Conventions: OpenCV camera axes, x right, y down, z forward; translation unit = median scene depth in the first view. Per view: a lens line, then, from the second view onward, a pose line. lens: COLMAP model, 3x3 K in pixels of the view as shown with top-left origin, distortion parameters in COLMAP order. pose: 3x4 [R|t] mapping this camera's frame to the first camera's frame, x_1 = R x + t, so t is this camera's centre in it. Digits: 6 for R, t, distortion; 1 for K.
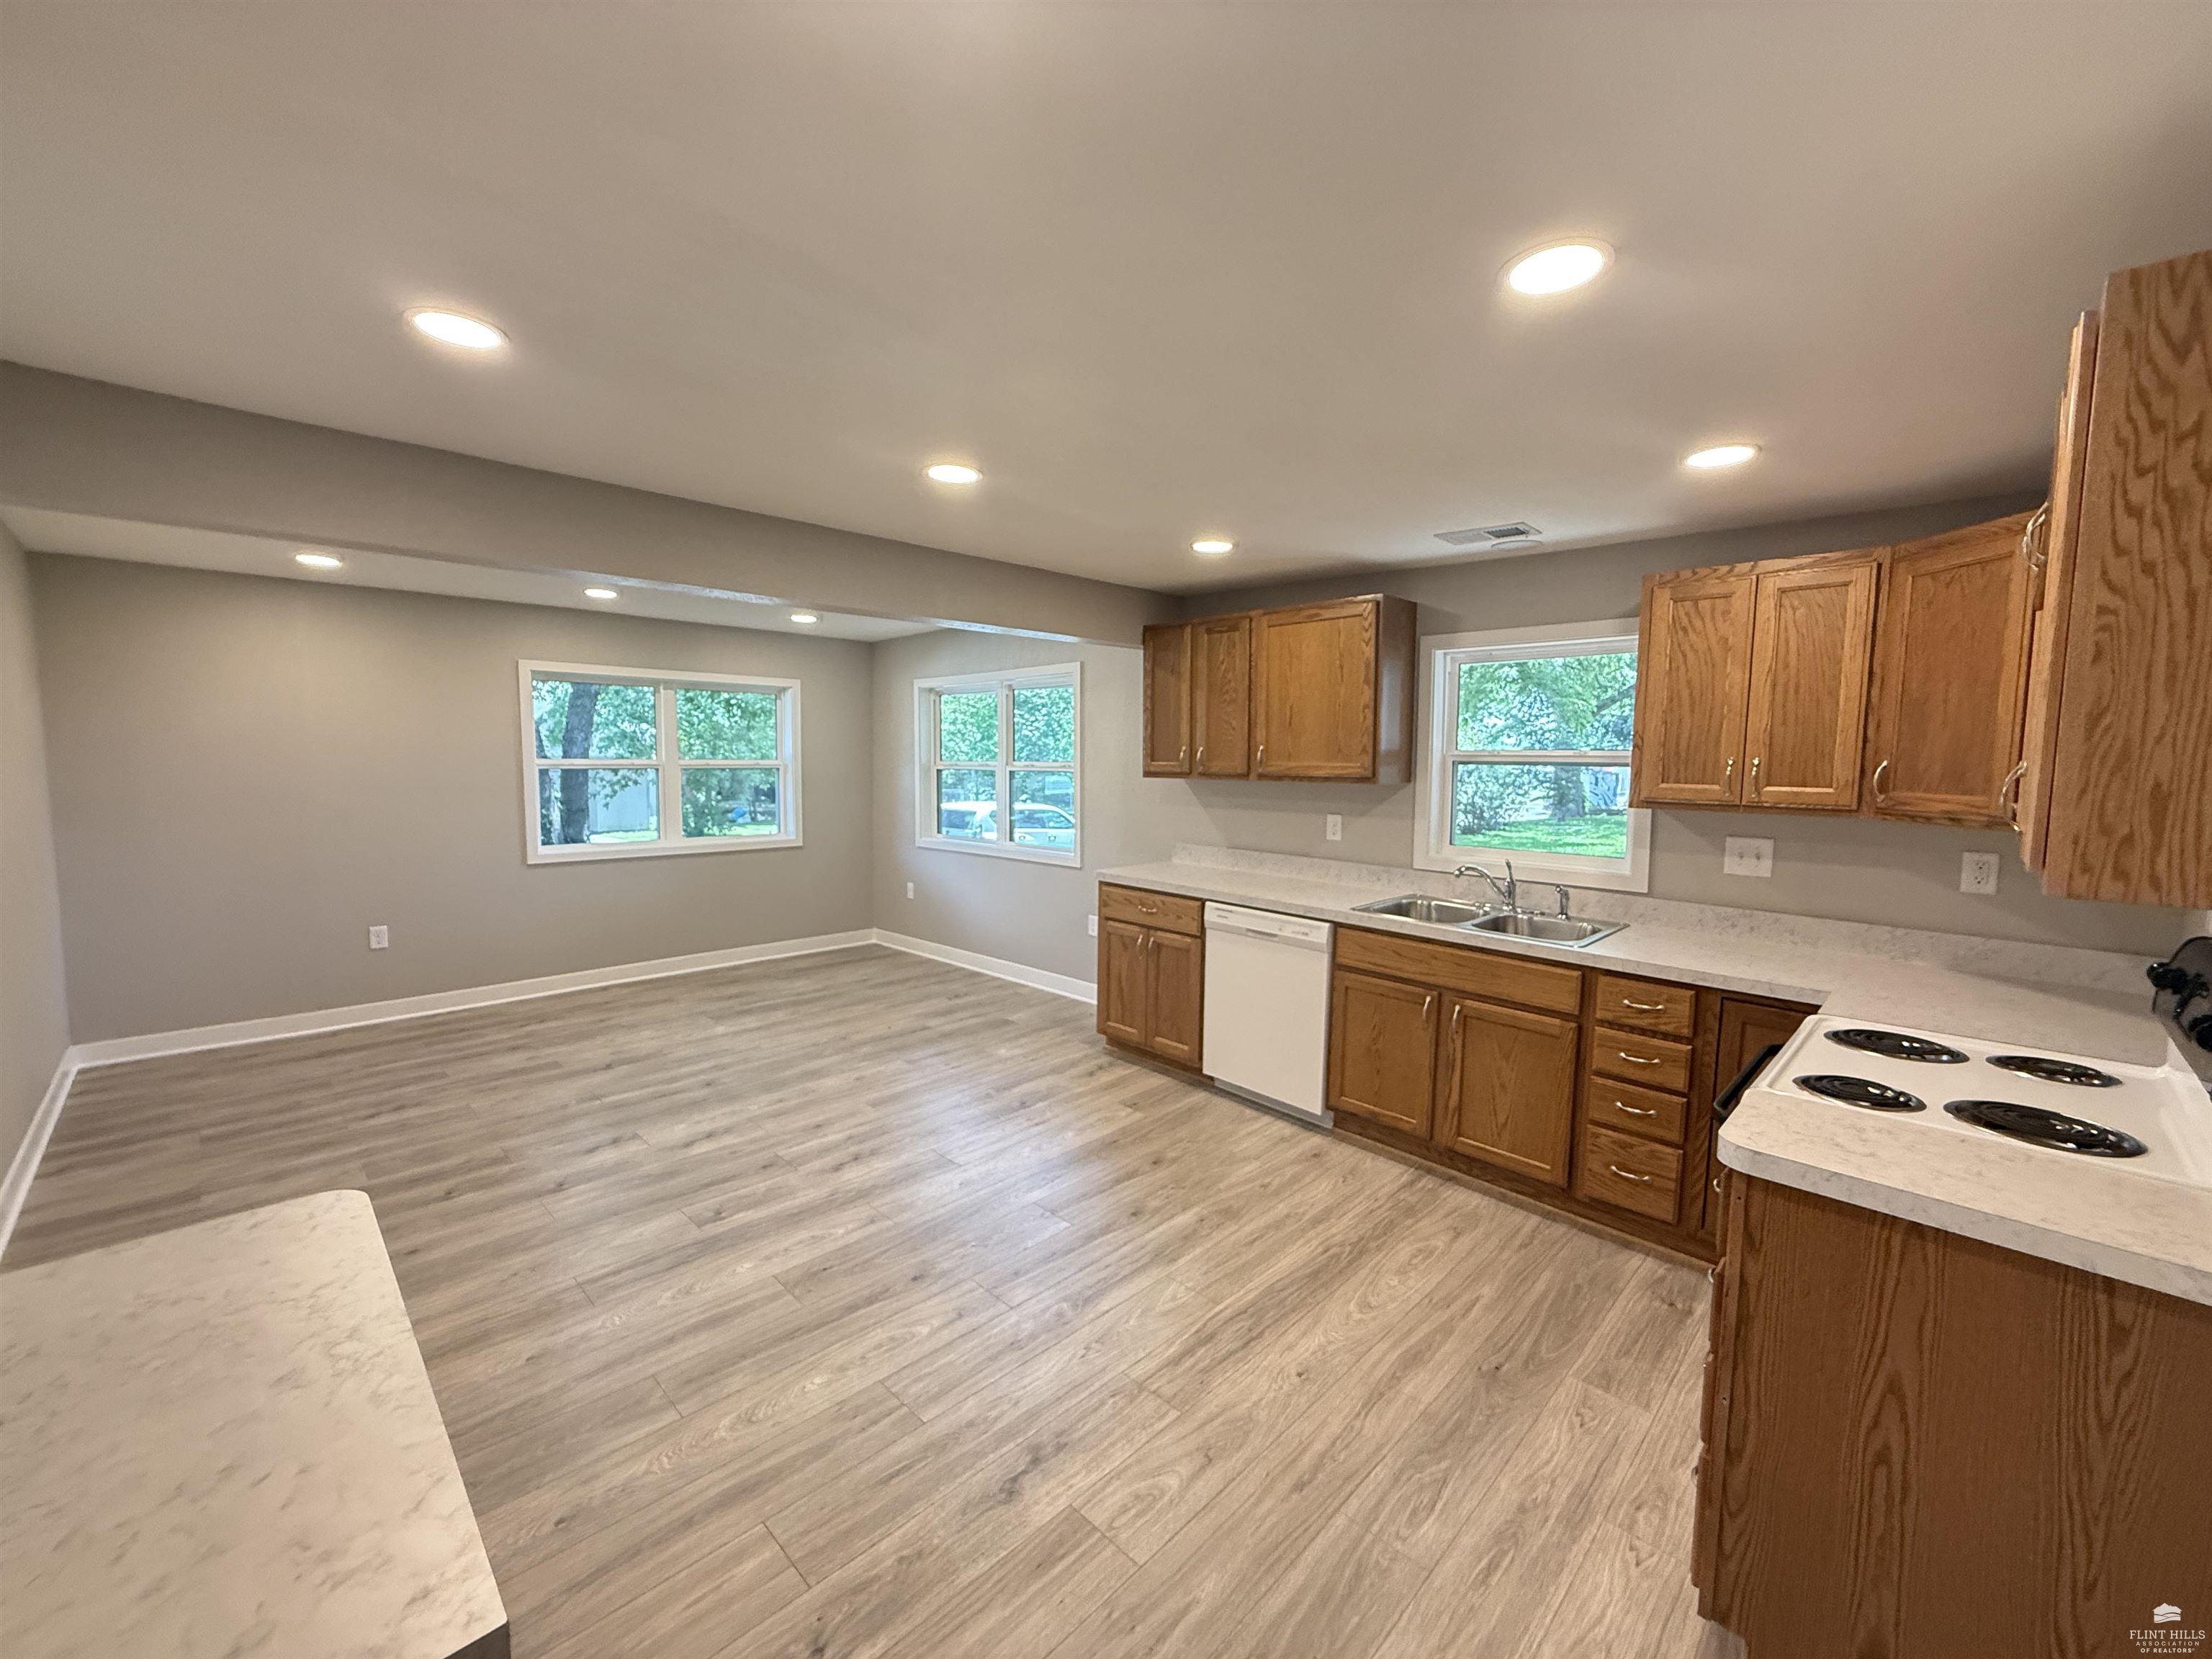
lens RADIAL K [[884.6, 0, 1102.1], [0, 884.6, 813.7], [0, 0, 1]] dist [0.000285, 0.000138]
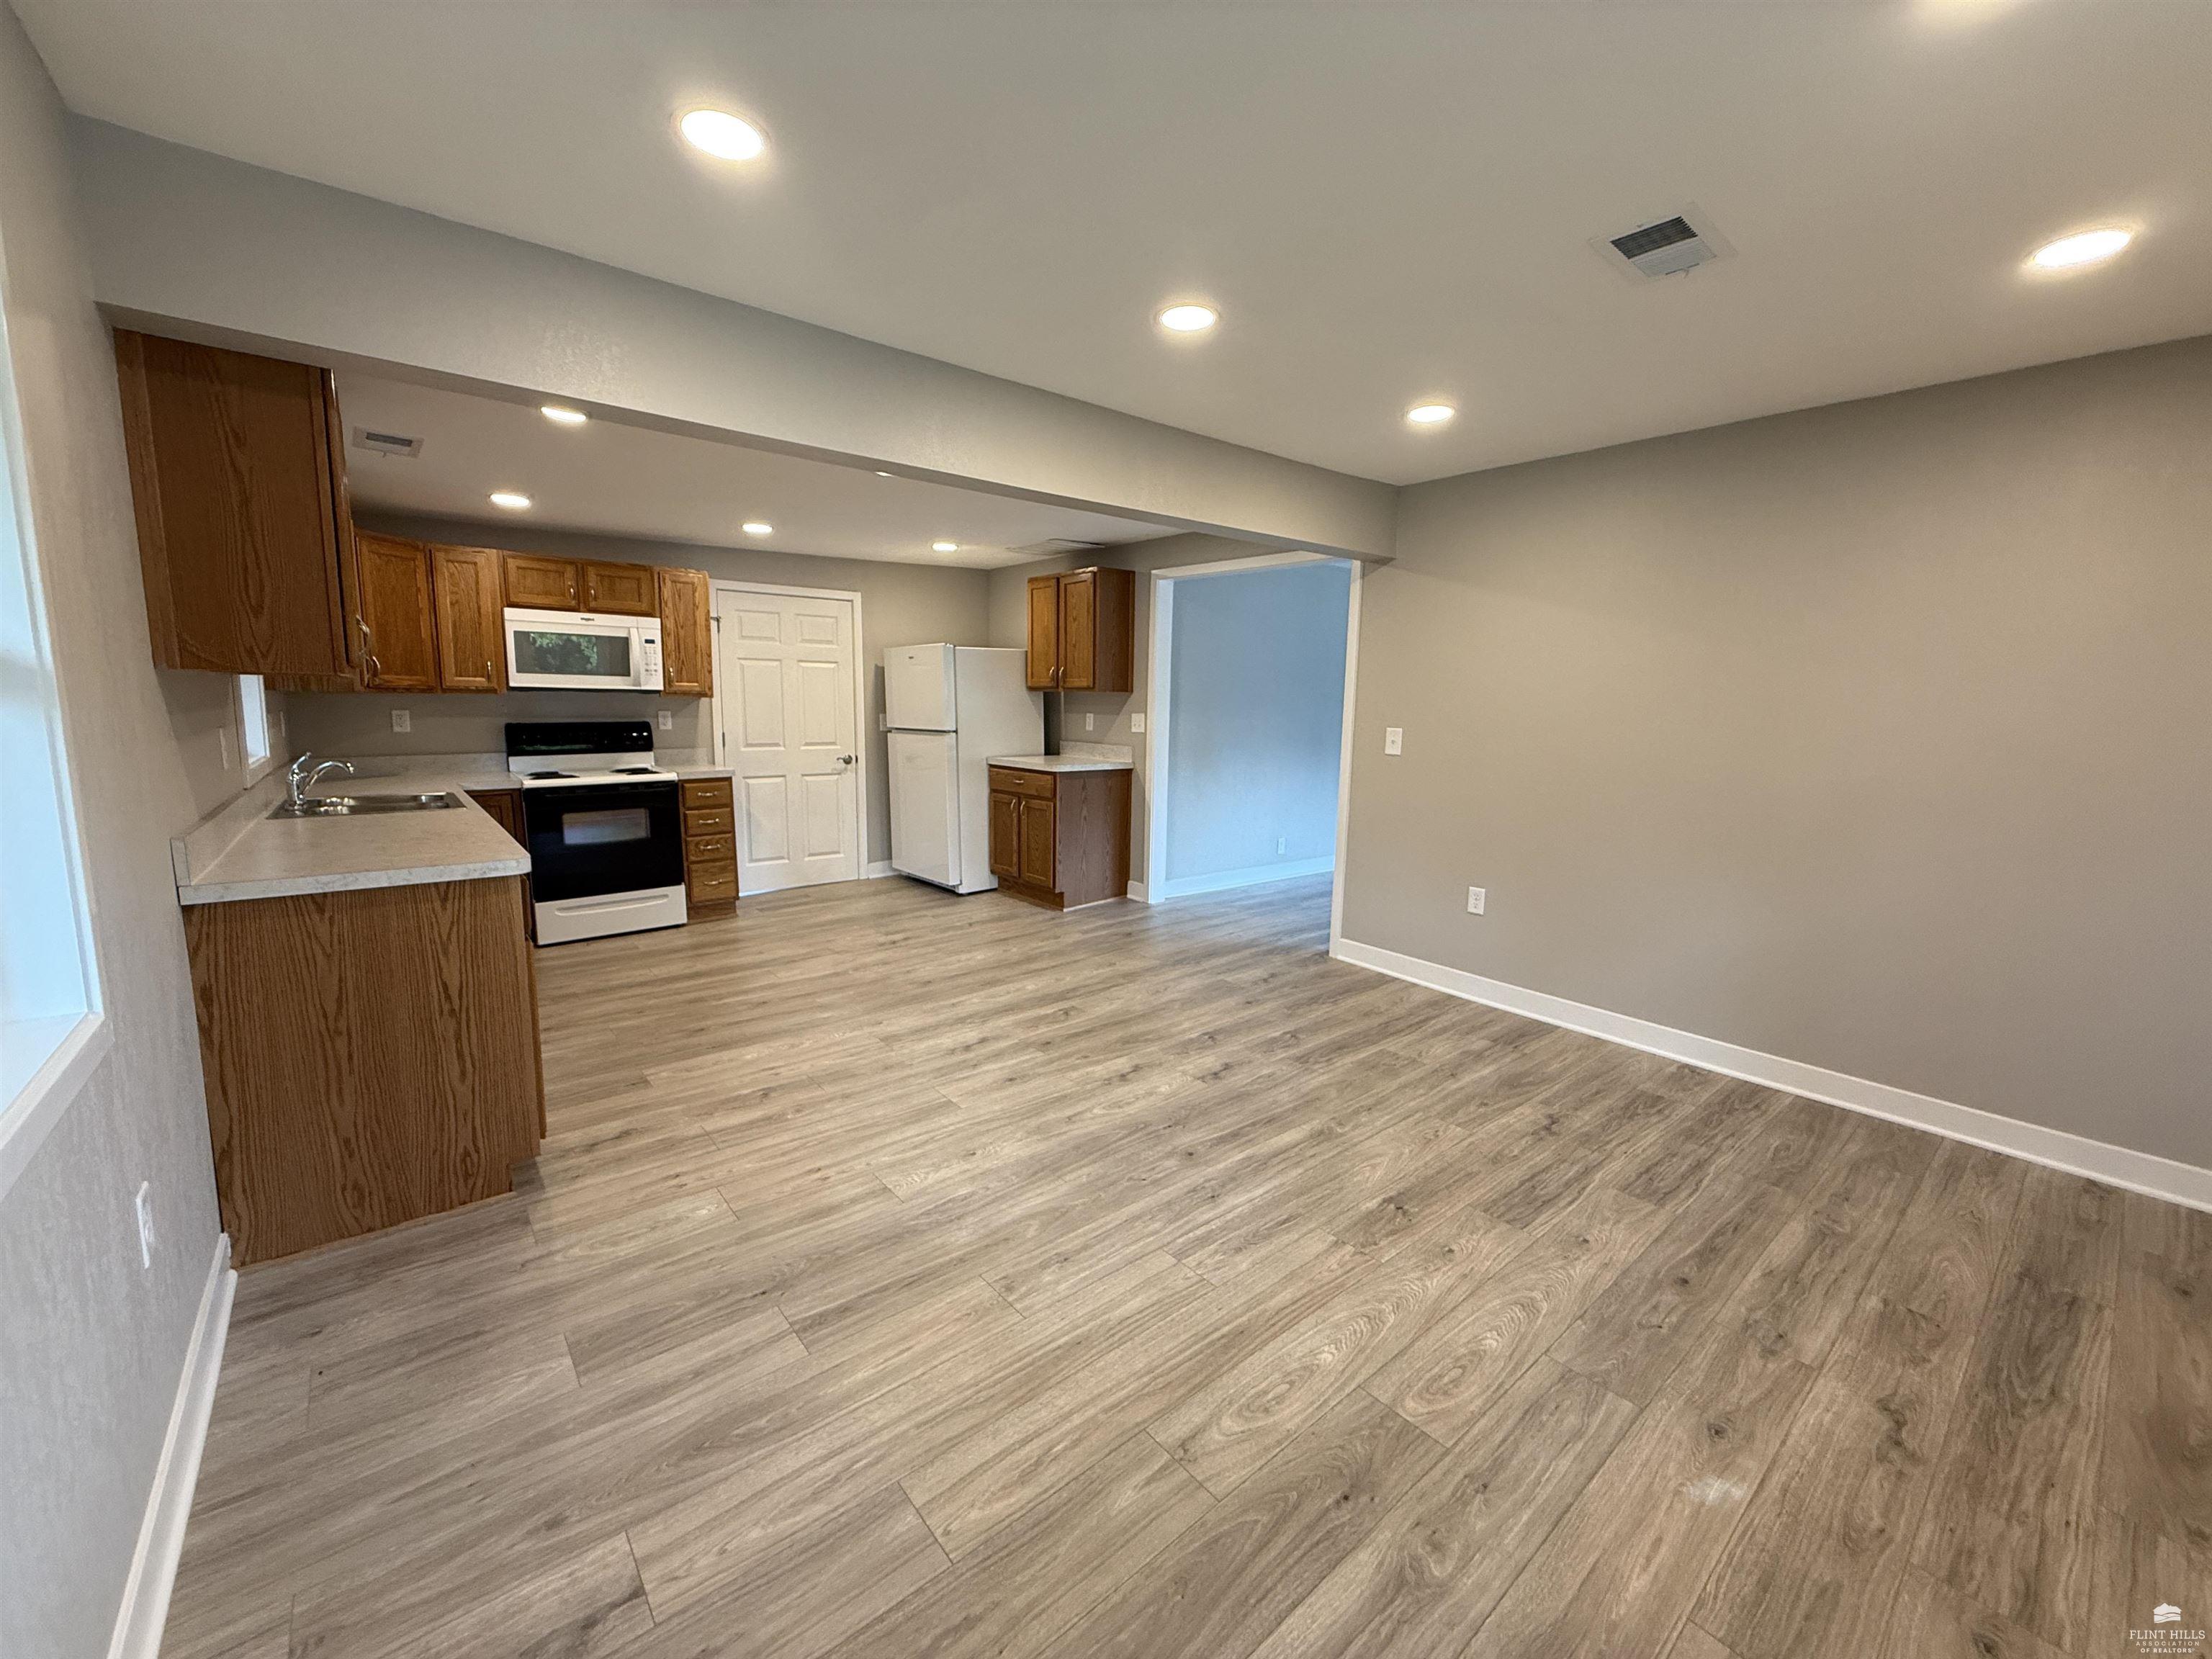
lens RADIAL K [[884.6, 0, 1095.9], [0, 884.6, 817.3], [0, 0, 1]] dist [0.000285, 0.000138]
pose [[-0.994182, -0.039496, 0.100215, -0.503870], [-0.019060, 0.980176, 0.197208, -0.087281], [-0.106017, 0.194150, -0.975226, 1.880847]]
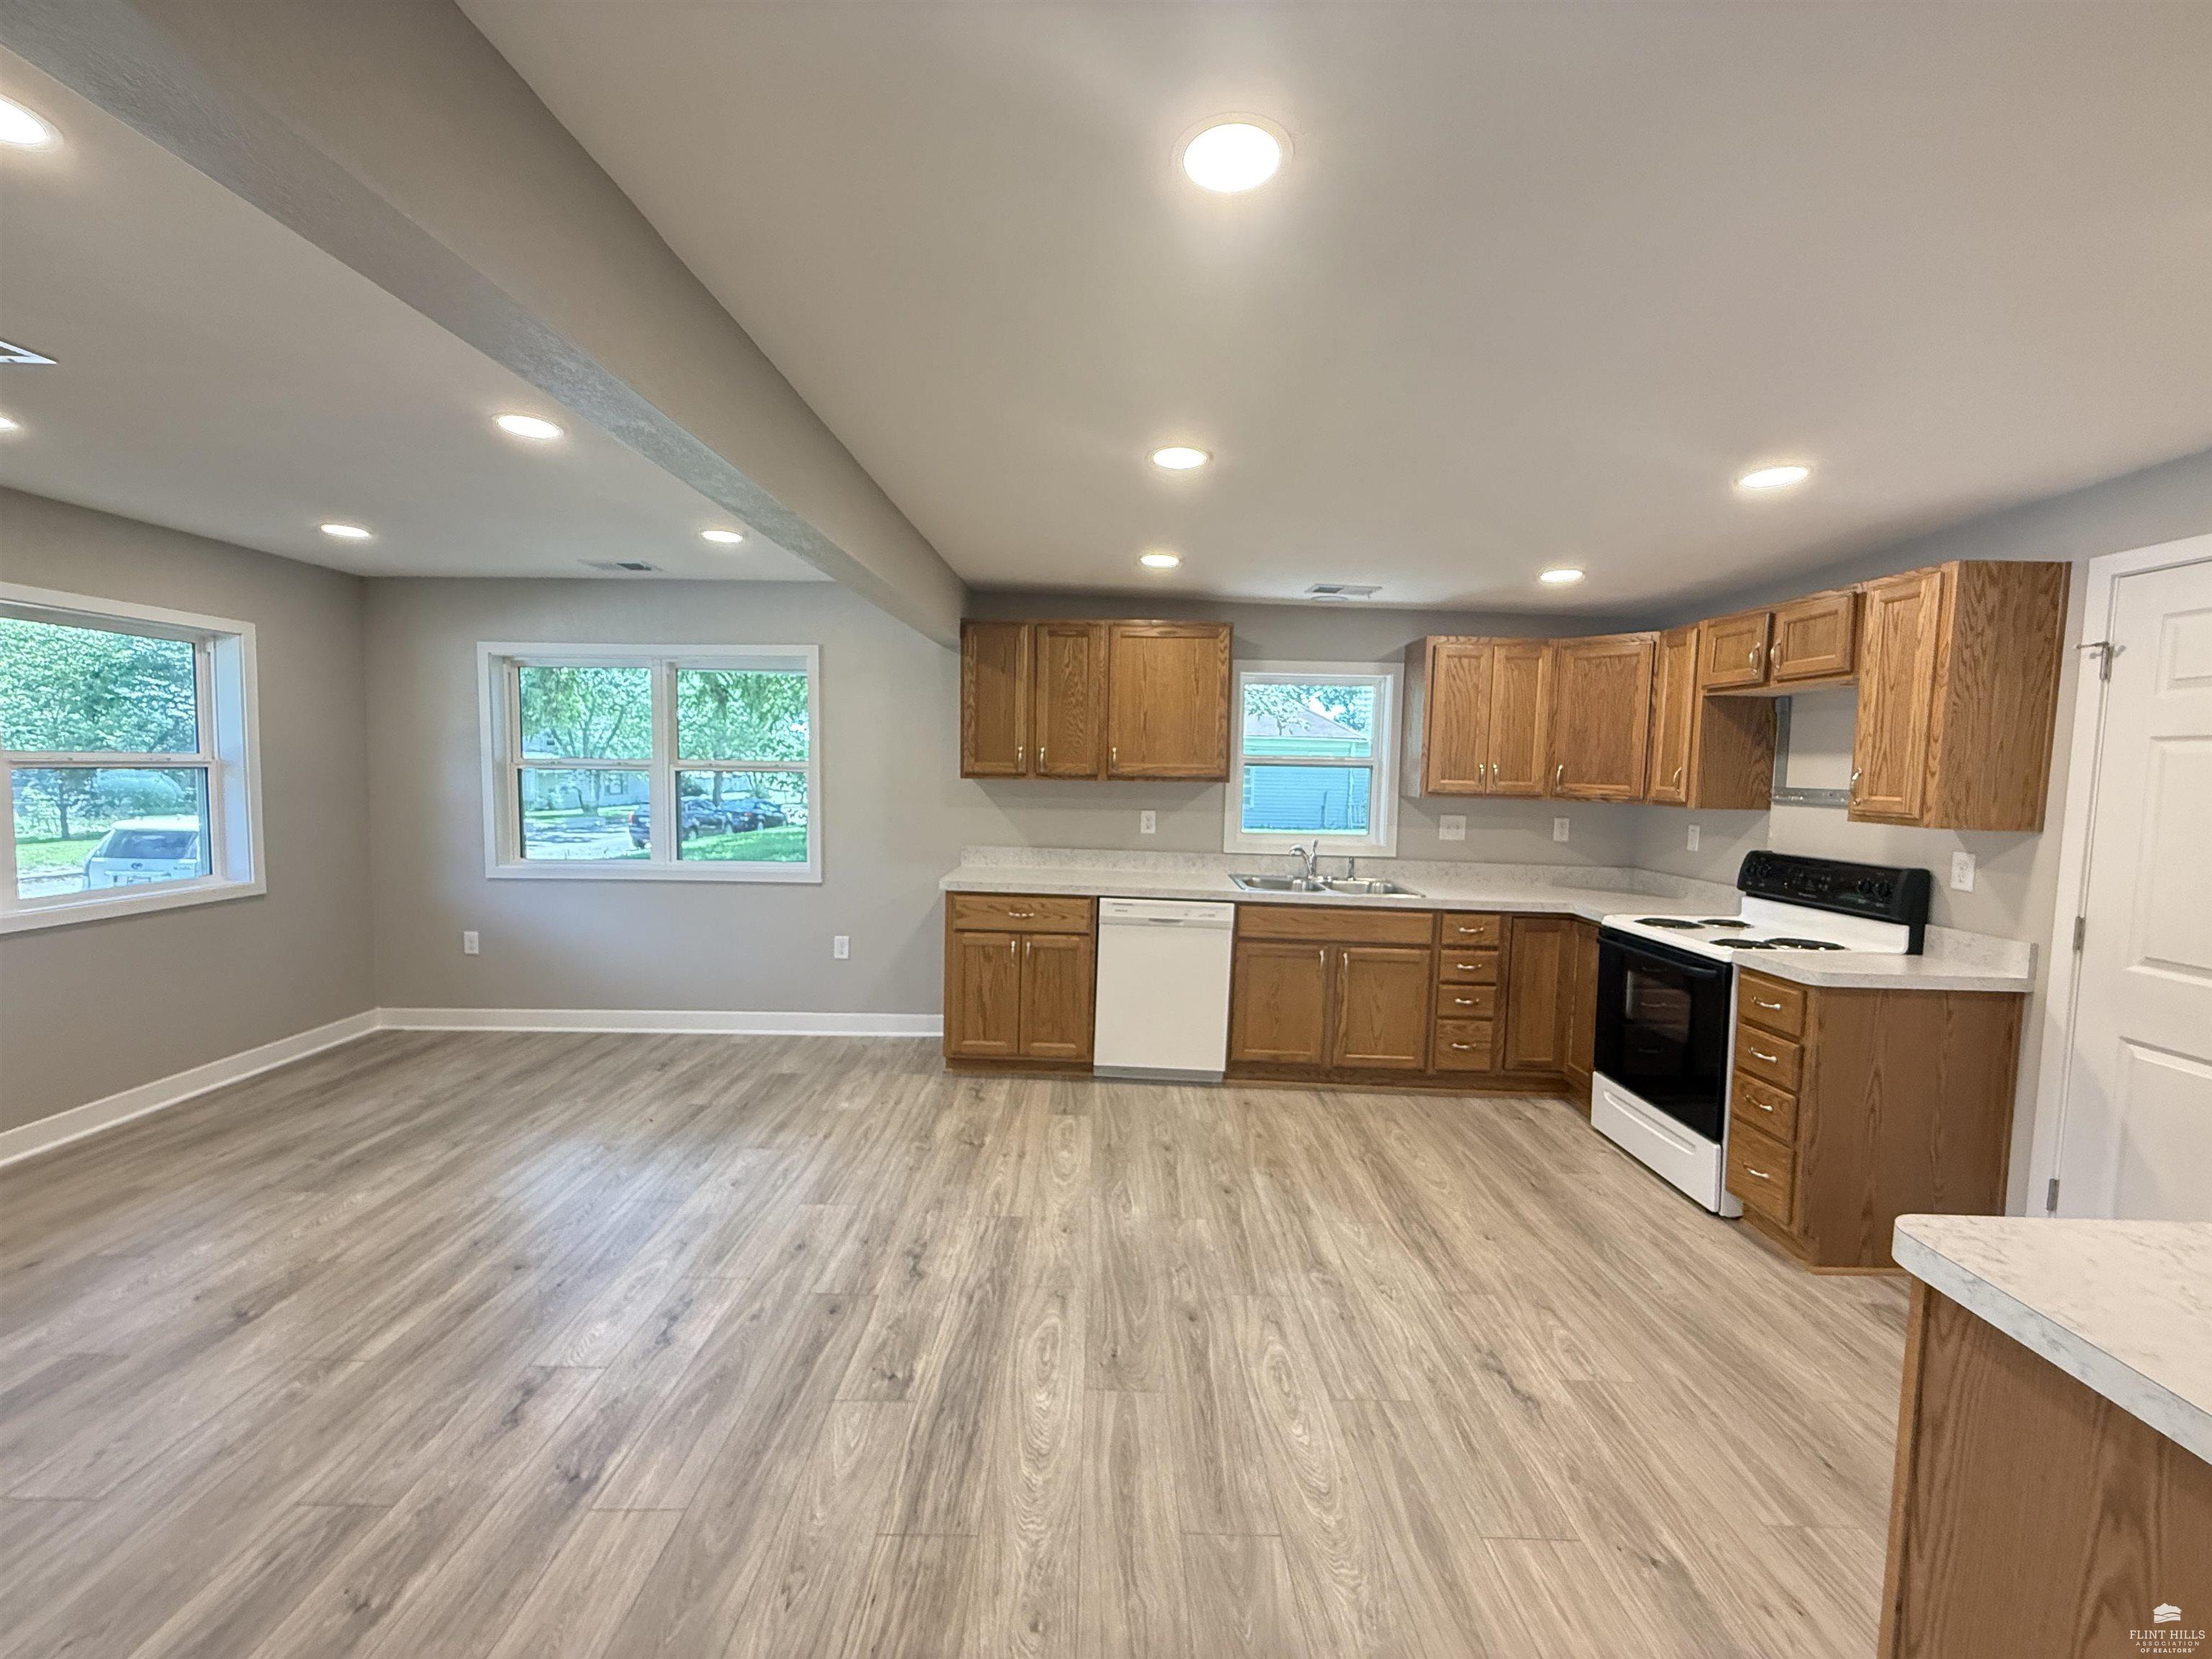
lens RADIAL K [[884.6, 0, 1102.8], [0, 884.6, 815.5], [0, 0, 1]] dist [0.000285, 0.000138]
pose [[0.715353, -0.037045, 0.697780, -0.672903], [0.033999, 0.999256, 0.018194, -0.018074], [-0.697935, 0.010709, 0.716081, 0.290627]]
